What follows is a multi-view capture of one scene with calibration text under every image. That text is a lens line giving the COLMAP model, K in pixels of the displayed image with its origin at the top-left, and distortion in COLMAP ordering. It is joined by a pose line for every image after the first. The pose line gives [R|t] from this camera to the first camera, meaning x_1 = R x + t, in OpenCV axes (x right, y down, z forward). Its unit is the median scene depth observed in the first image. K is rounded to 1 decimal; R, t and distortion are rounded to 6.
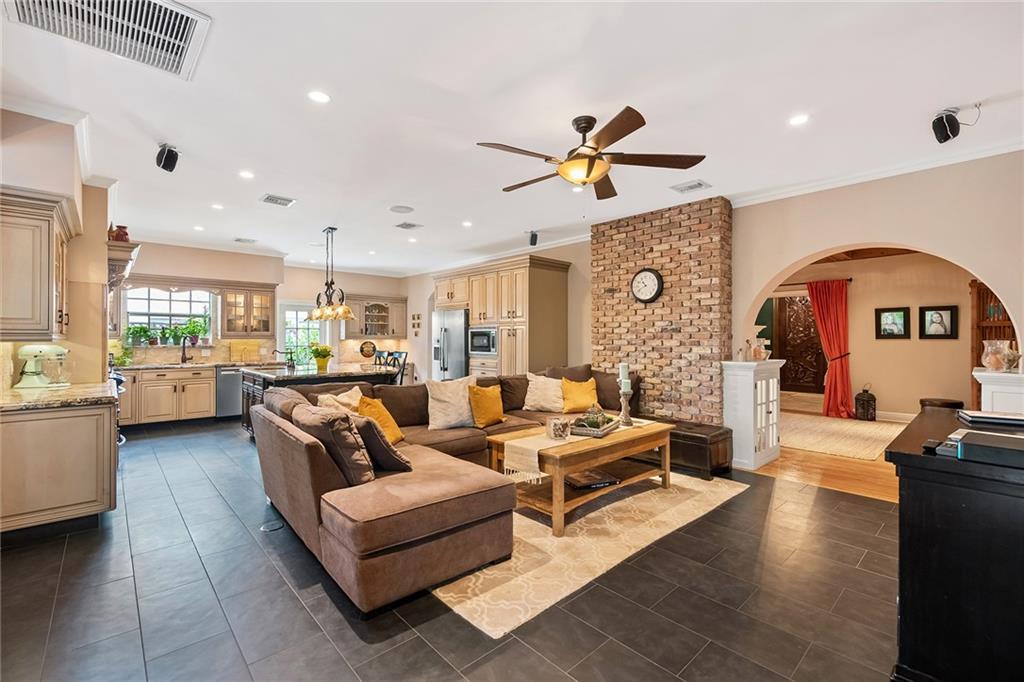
lens RADIAL K [[449.9, 0, 511.9], [0, 449.9, 340.6], [0, 0, 1]] dist [-0.000814, -0.000003]
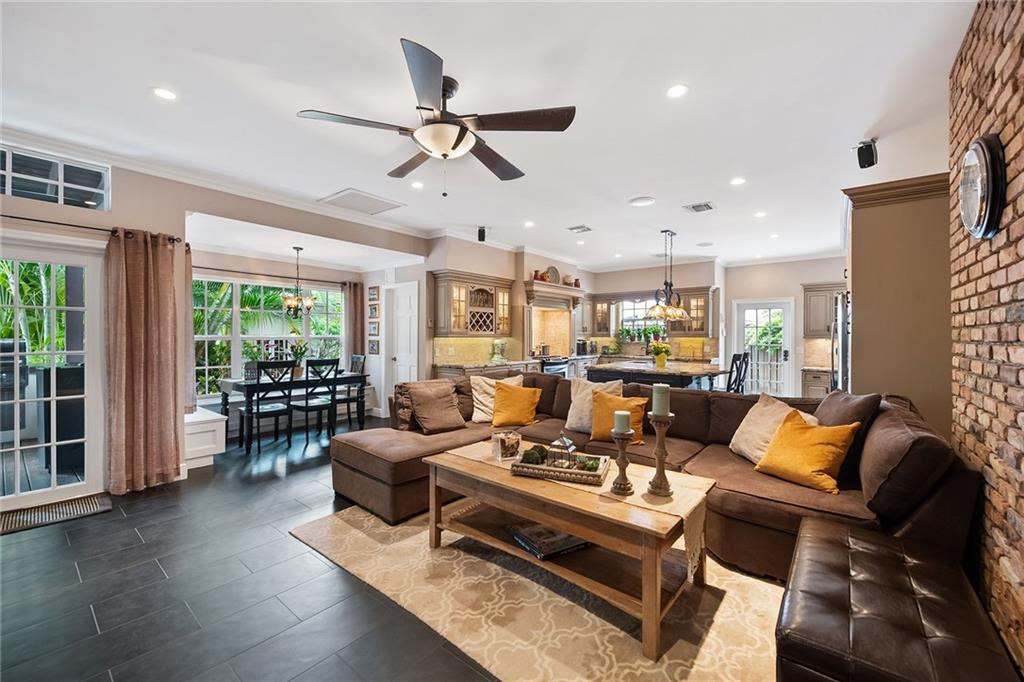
lens RADIAL K [[413.5, 0, 511.7], [0, 413.5, 334.9], [0, 0, 1]] dist [0.000293, -0.000073]
pose [[0.135447, -0.001773, -0.990783, 0.810468], [-0.009640, 0.999949, -0.003107, -0.005259], [0.990738, 0.009972, 0.135423, 0.857622]]
